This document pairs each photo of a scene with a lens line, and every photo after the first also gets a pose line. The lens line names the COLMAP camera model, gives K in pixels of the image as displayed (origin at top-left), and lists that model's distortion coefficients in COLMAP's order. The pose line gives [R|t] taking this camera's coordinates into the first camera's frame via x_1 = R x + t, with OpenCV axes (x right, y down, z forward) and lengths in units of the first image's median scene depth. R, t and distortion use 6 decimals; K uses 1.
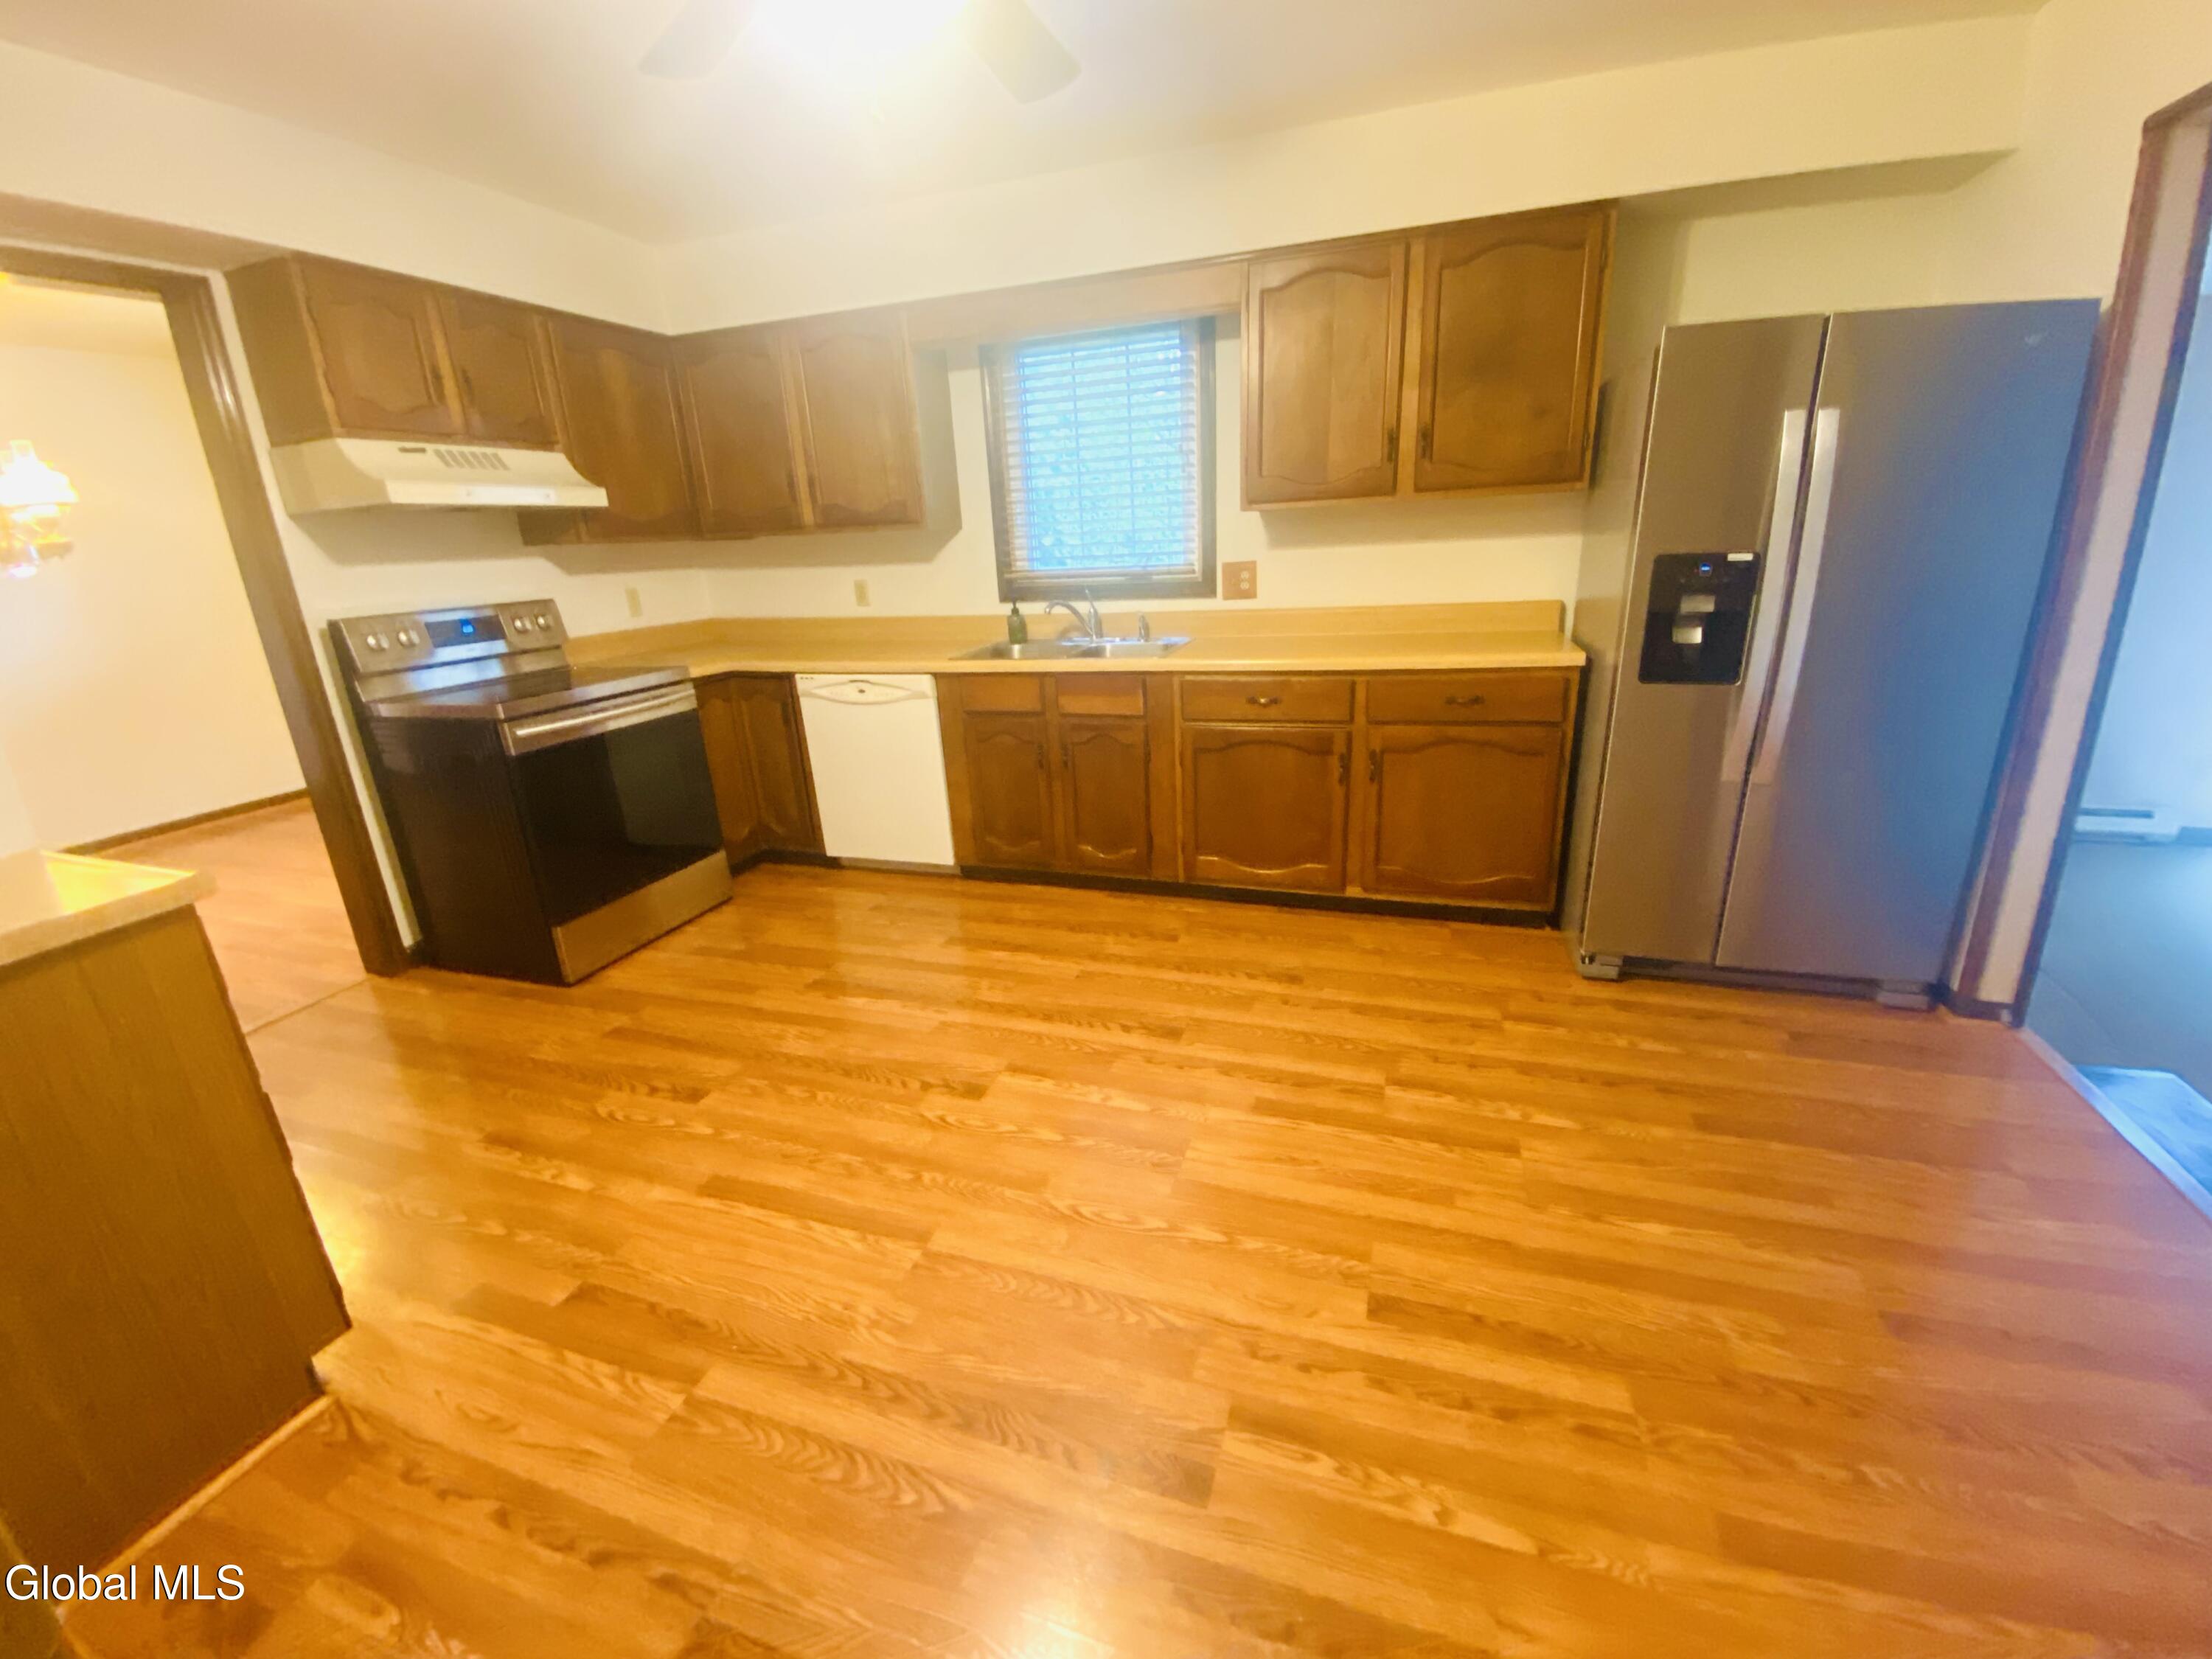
lens RADIAL K [[903.2, 0, 1094.8], [0, 903.2, 821.9], [0, 0, 1]] dist [-0.000186, -0.010086]
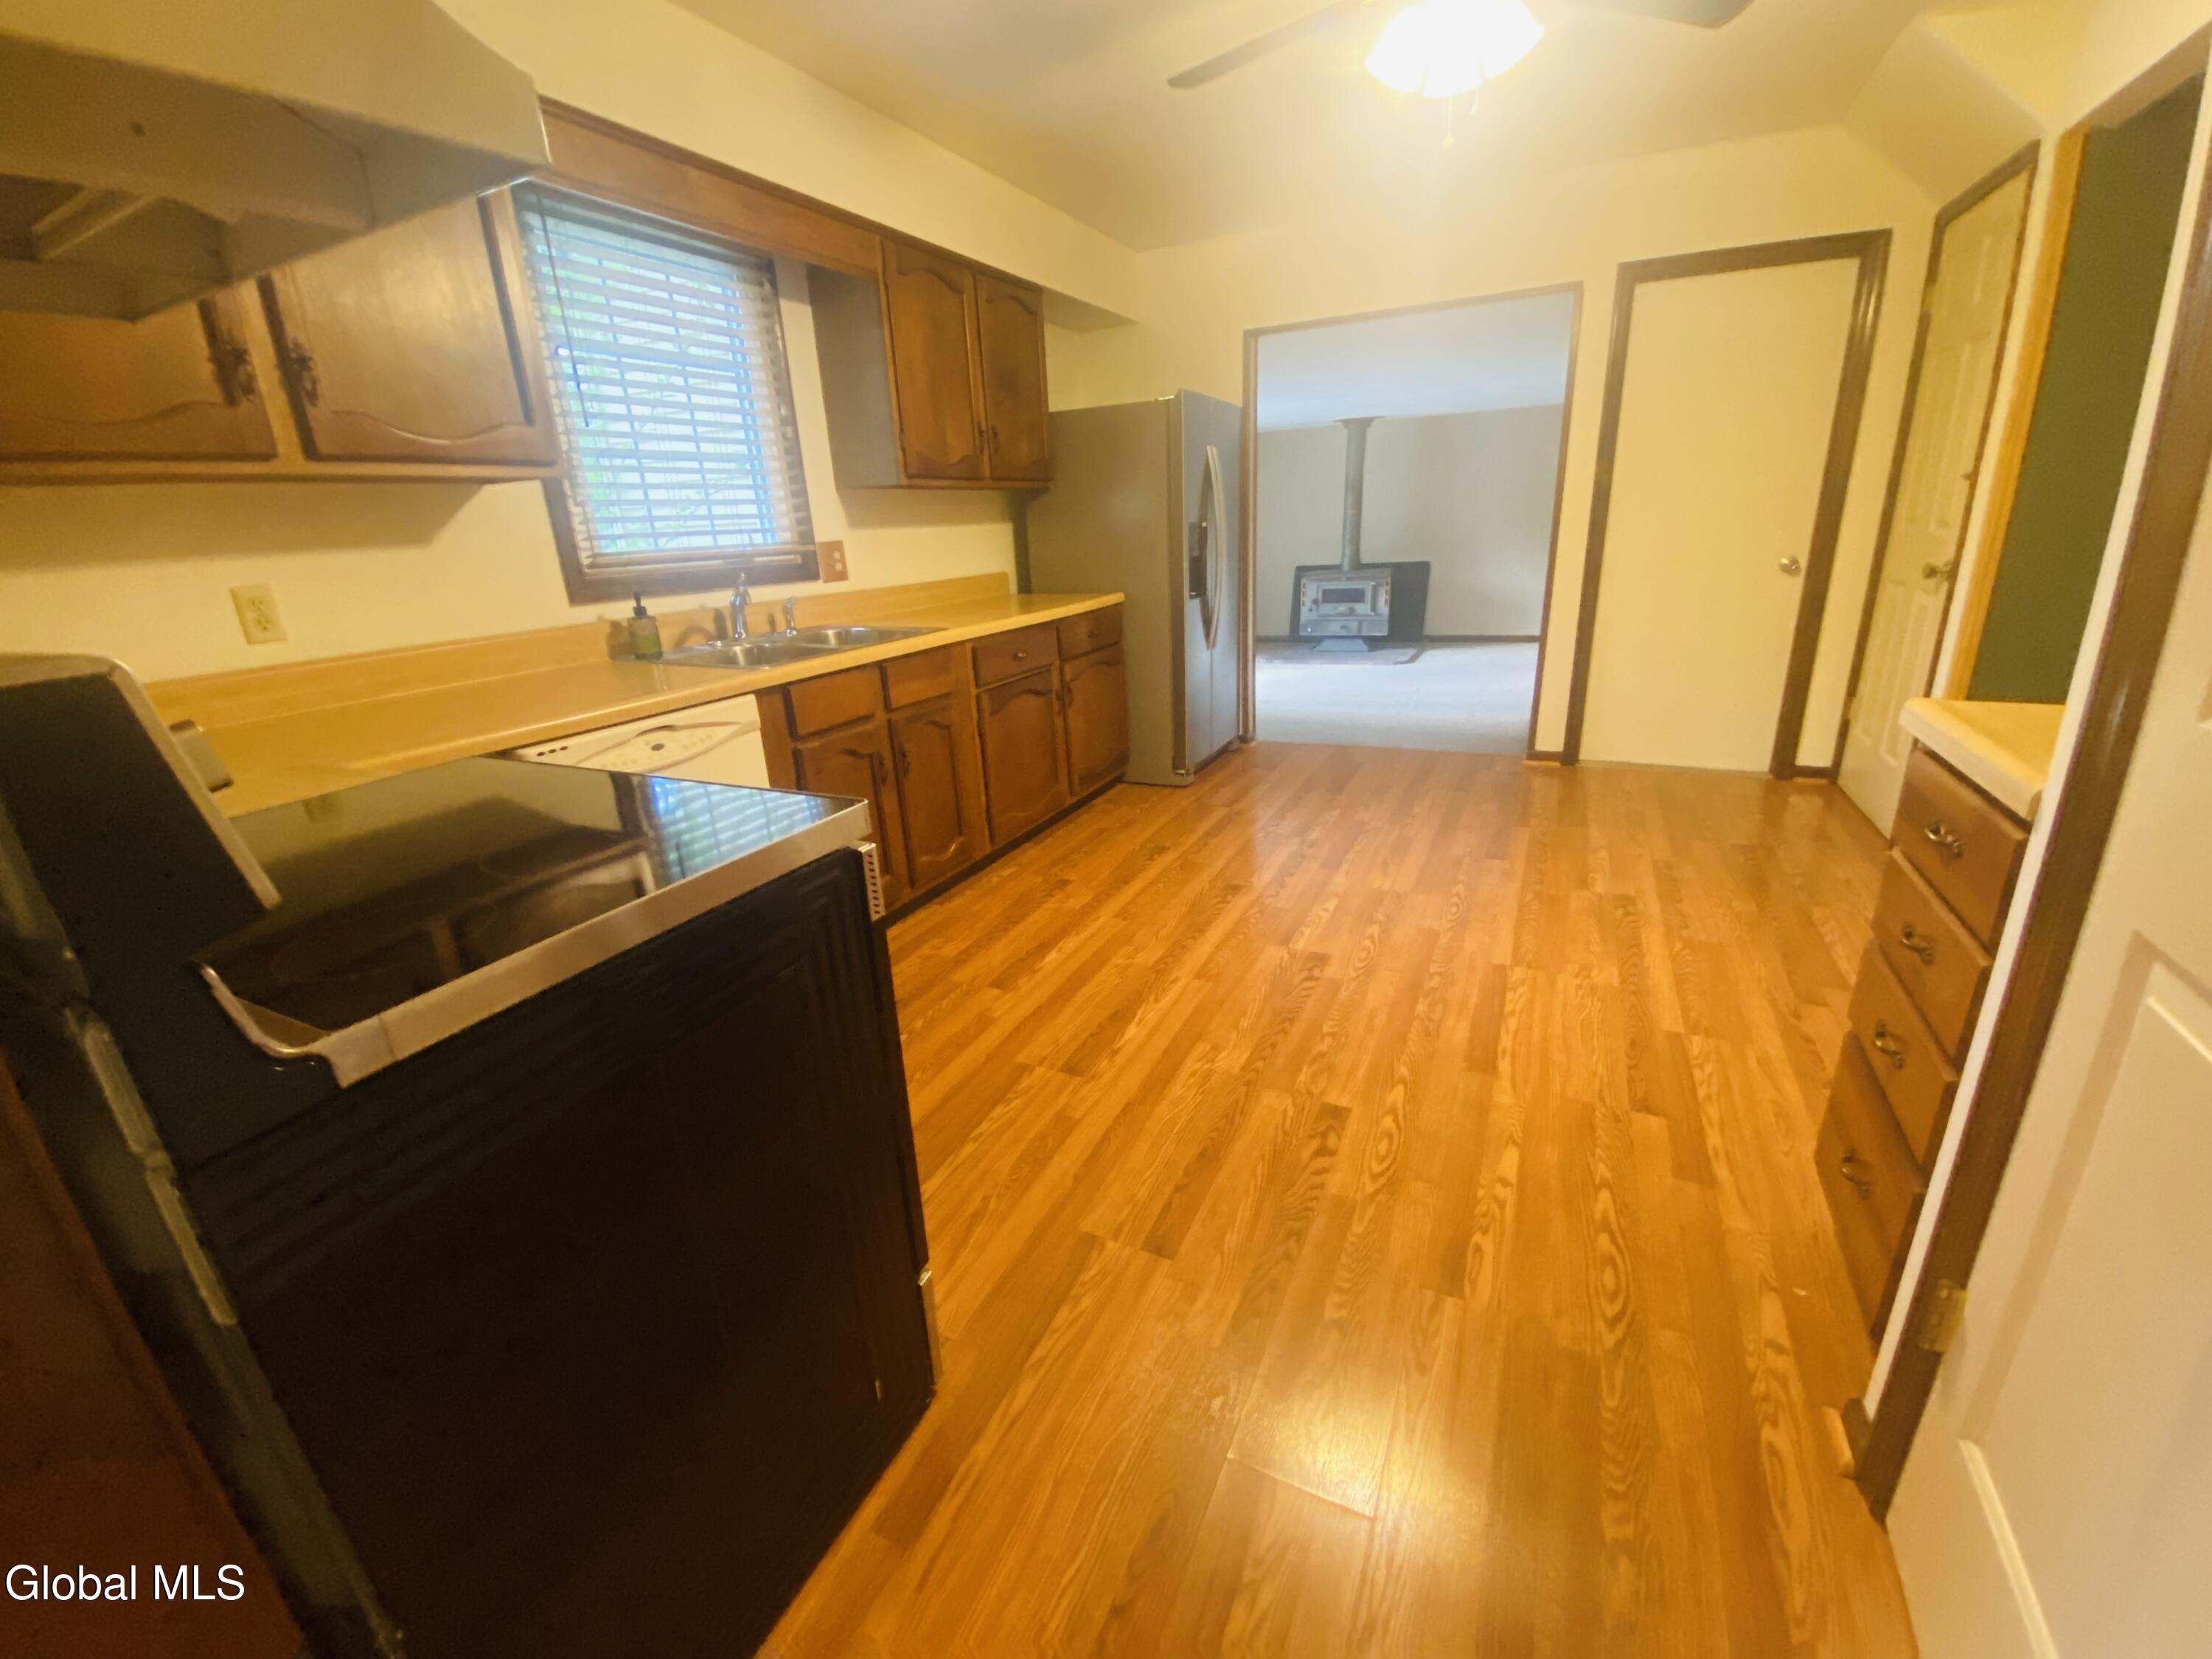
lens RADIAL K [[903.2, 0, 1123.3], [0, 903.2, 828.8], [0, 0, 1]] dist [-0.000186, -0.010086]
pose [[0.120652, -0.284420, 0.951078, -1.079205], [0.347186, 0.909660, 0.227990, -0.173446], [-0.930003, 0.302693, 0.208499, 0.850302]]
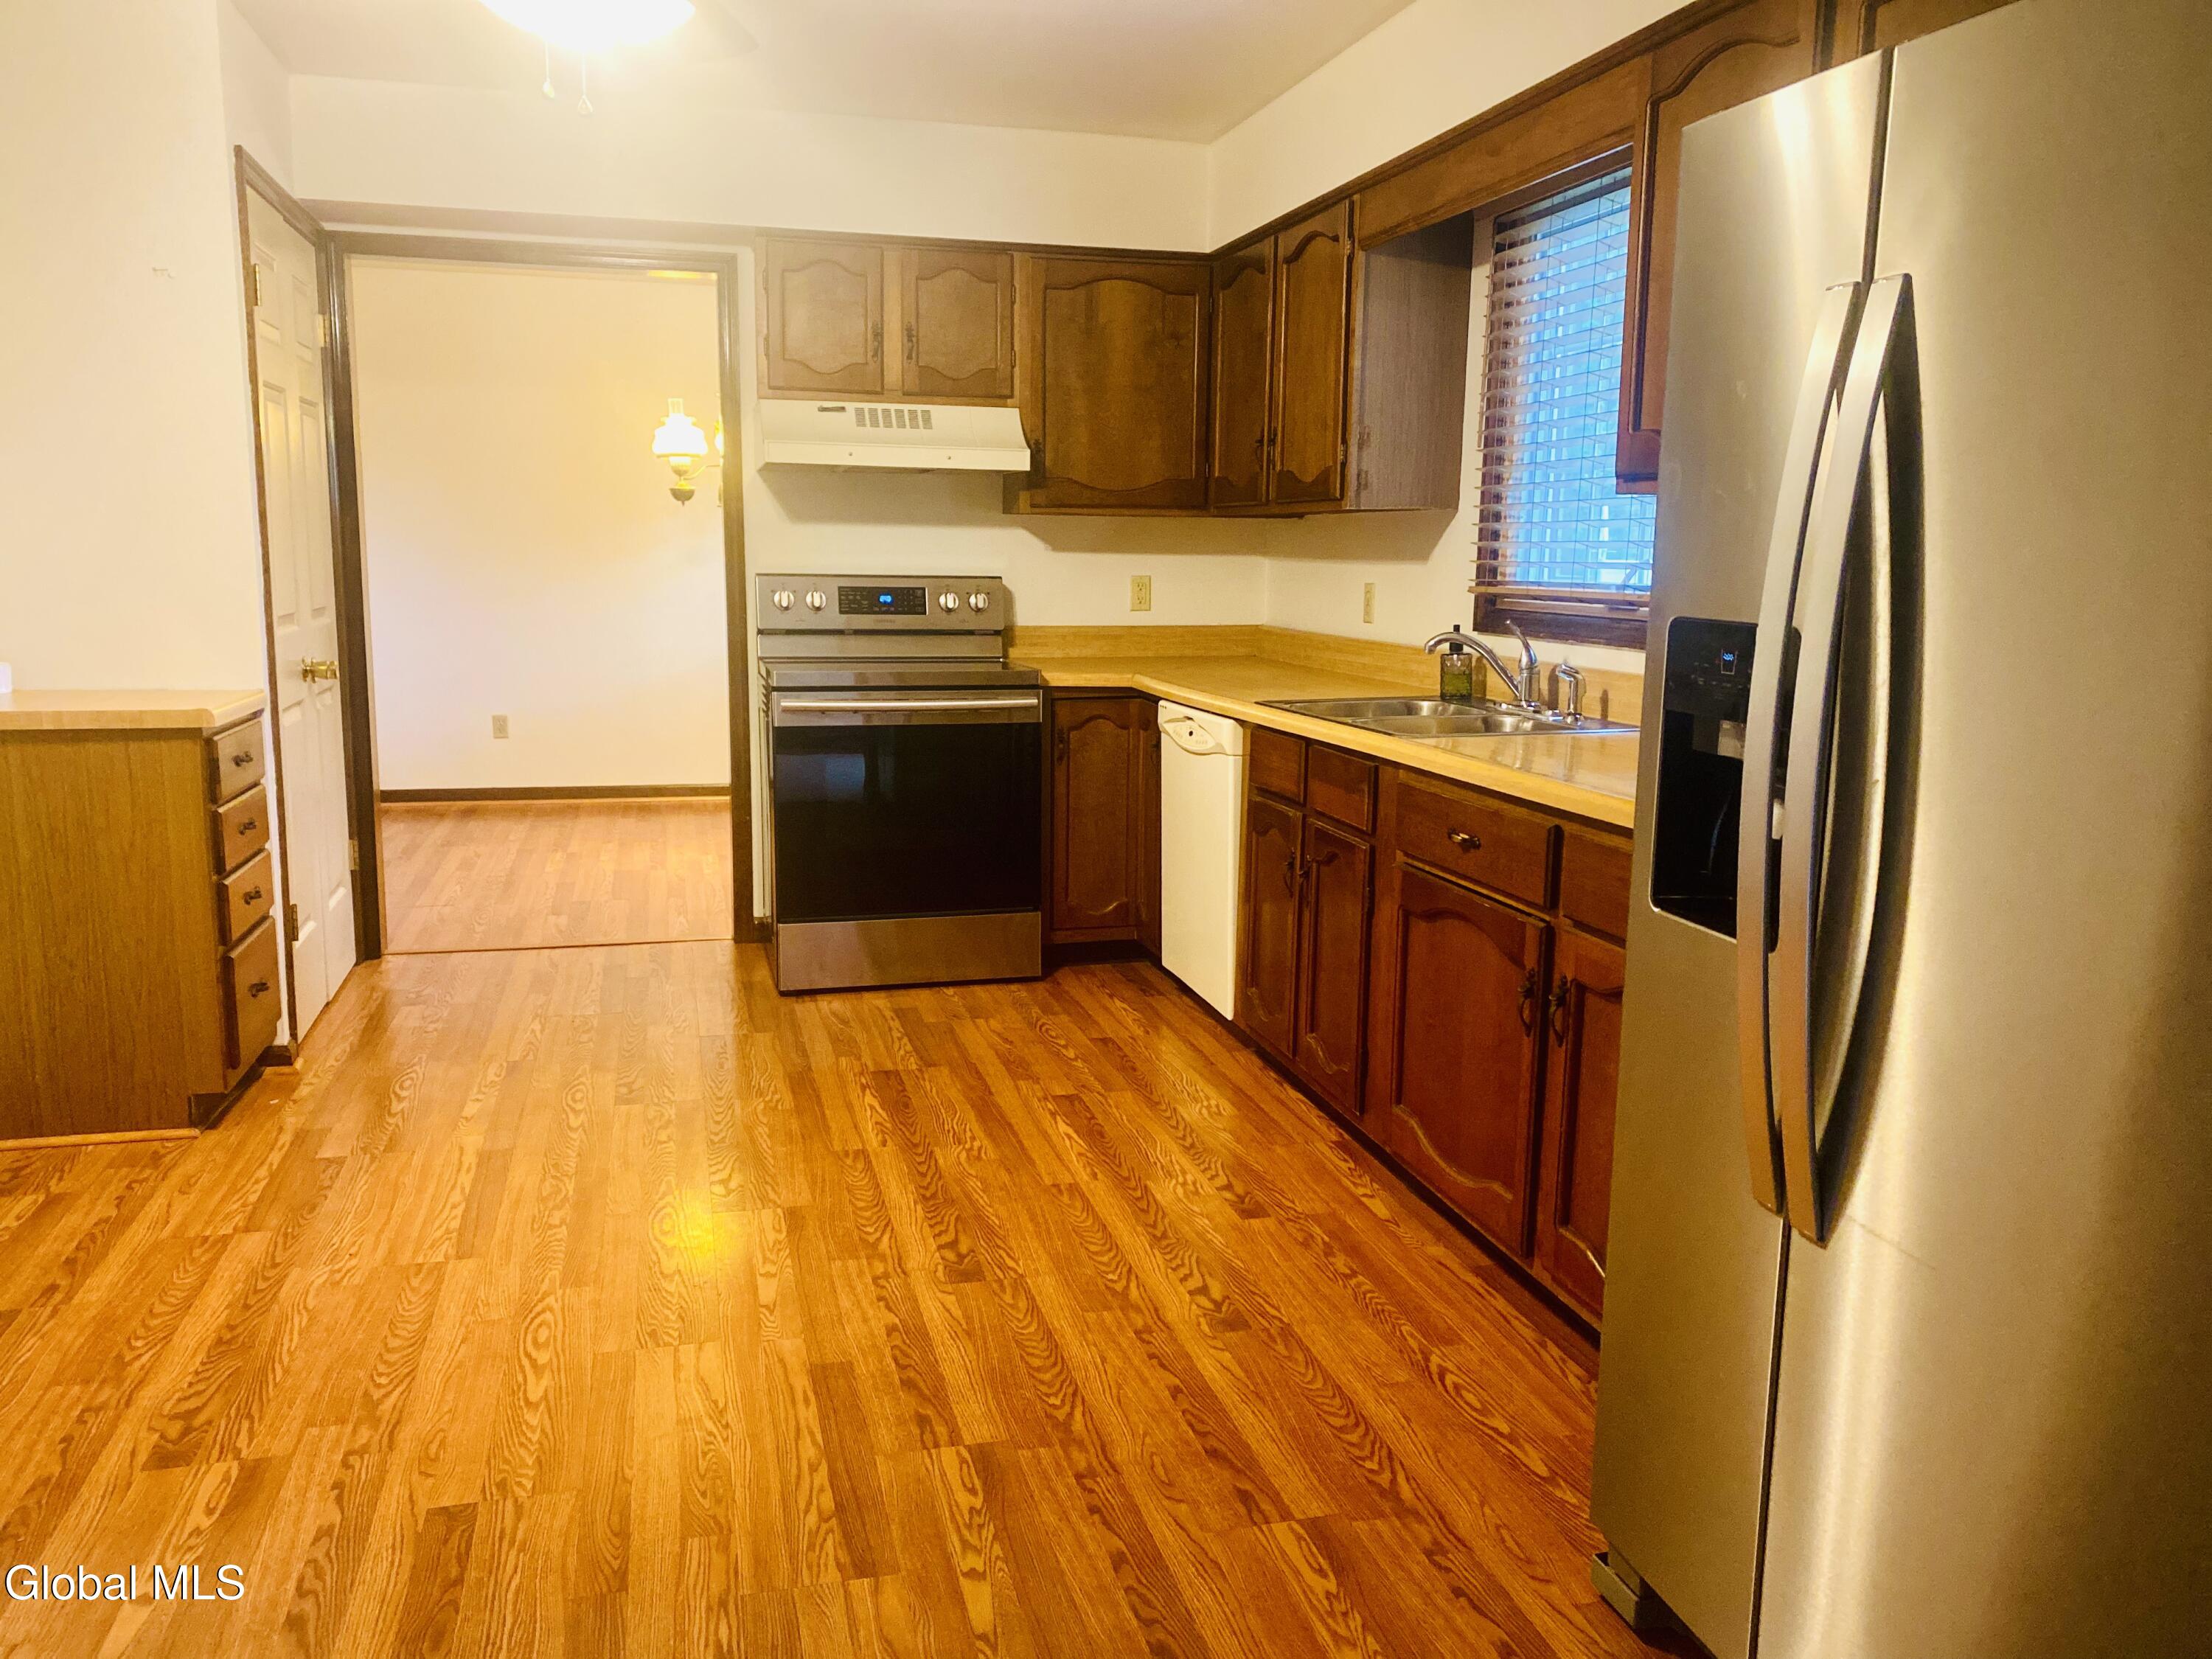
lens RADIAL K [[1699.5, 0, 1112.9], [0, 1699.5, 820.3], [0, 0, 1]] dist [0.034002, -0.034797]
pose [[0.543607, 0.182316, -0.819300, 1.069976], [-0.284232, 0.958437, 0.024689, -0.134090], [0.789749, 0.219450, 0.572834, 0.313330]]
